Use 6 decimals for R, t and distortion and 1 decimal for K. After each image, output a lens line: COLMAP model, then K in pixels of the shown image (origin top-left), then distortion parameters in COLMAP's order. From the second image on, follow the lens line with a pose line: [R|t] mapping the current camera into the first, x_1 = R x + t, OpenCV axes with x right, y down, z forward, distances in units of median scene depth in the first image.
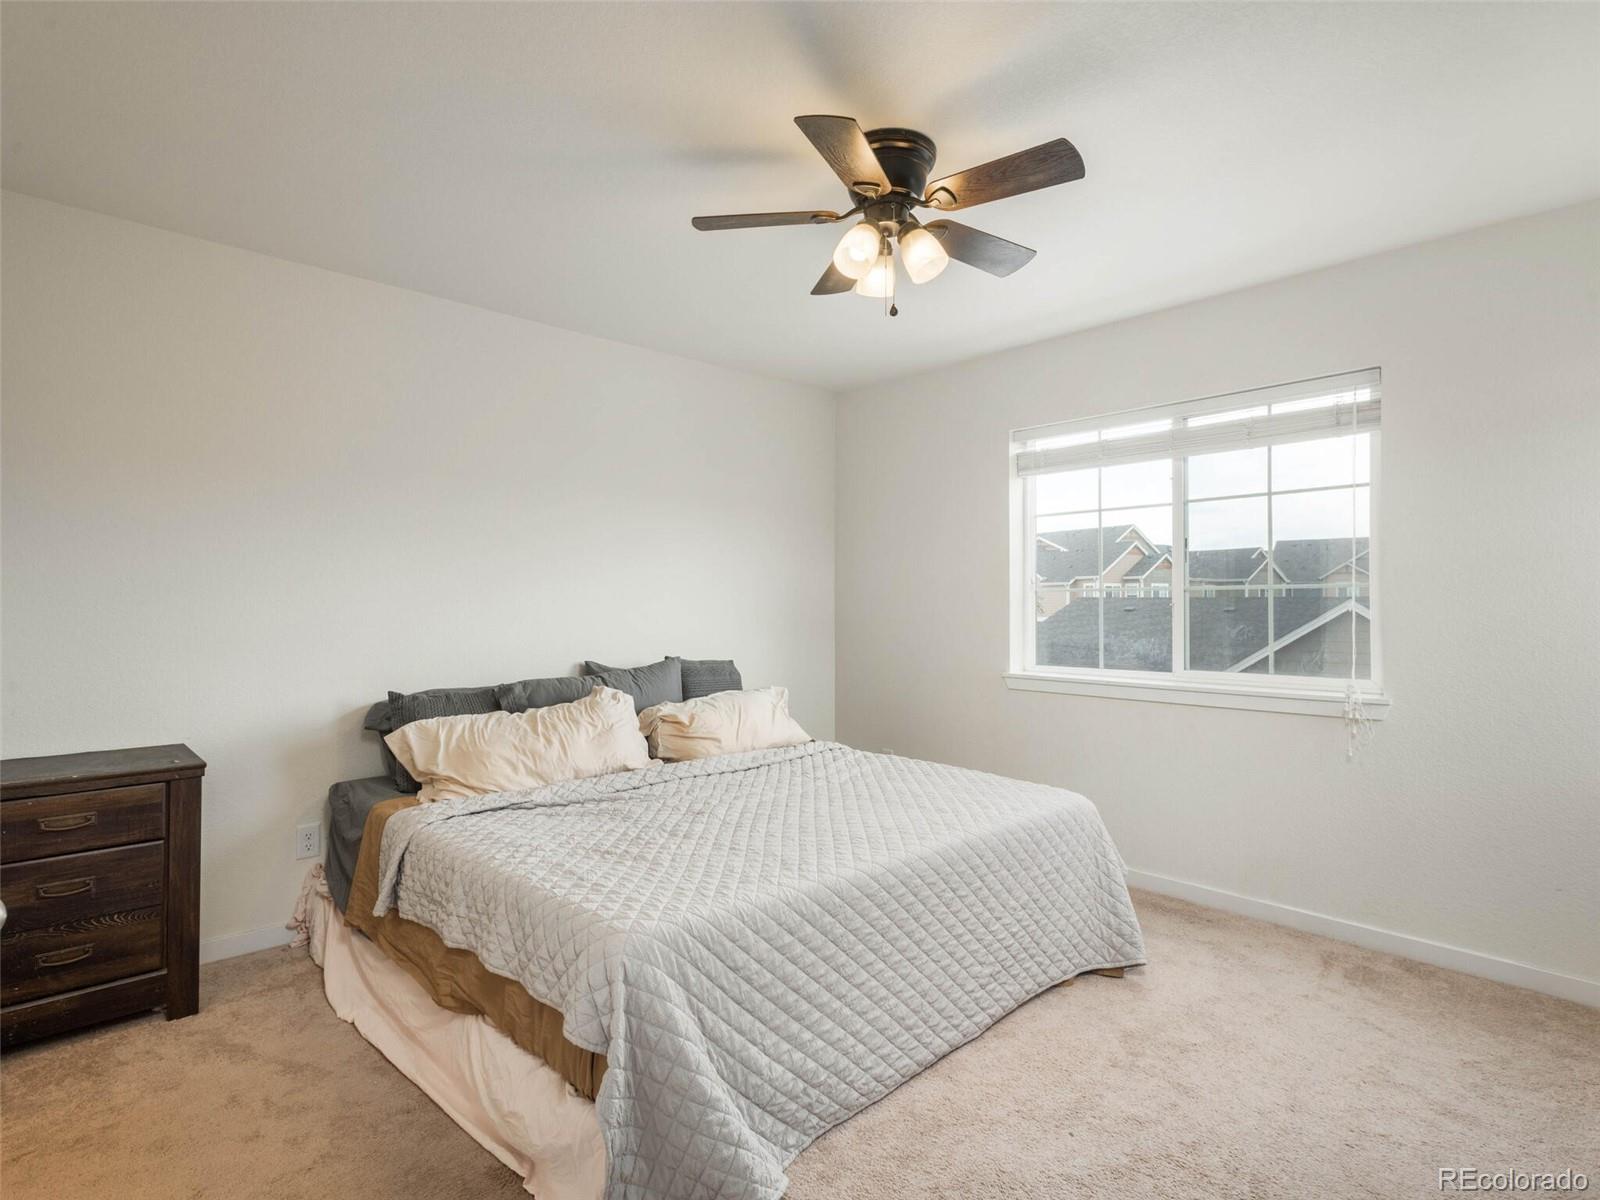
lens RADIAL K [[826.7, 0, 788.3], [0, 826.7, 598.6], [0, 0, 1]] dist [0.004716, -0.000359]
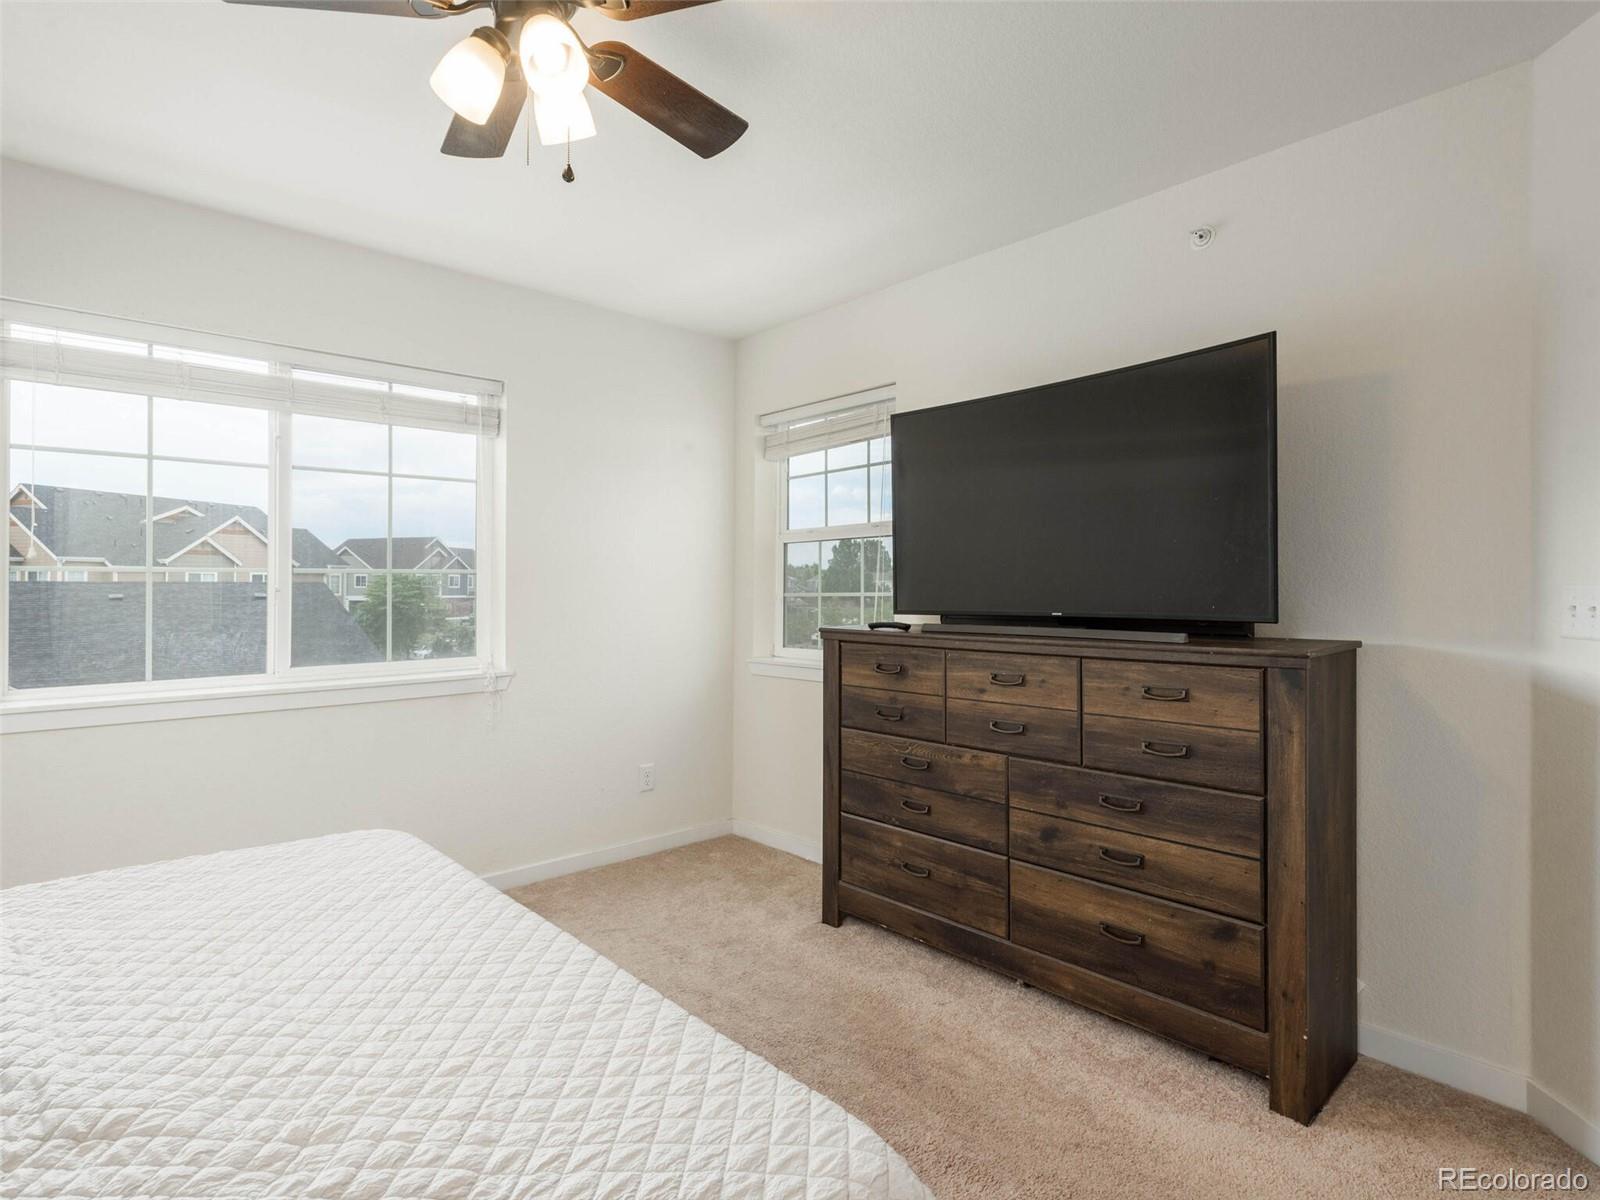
lens RADIAL K [[826.7, 0, 788.3], [0, 826.7, 598.6], [0, 0, 1]] dist [0.004716, -0.000359]
pose [[0.030098, -0.013414, 0.999457, -0.370936], [-0.008136, 0.999874, 0.013664, 0.000640], [-0.999514, -0.008543, 0.029985, 0.508309]]
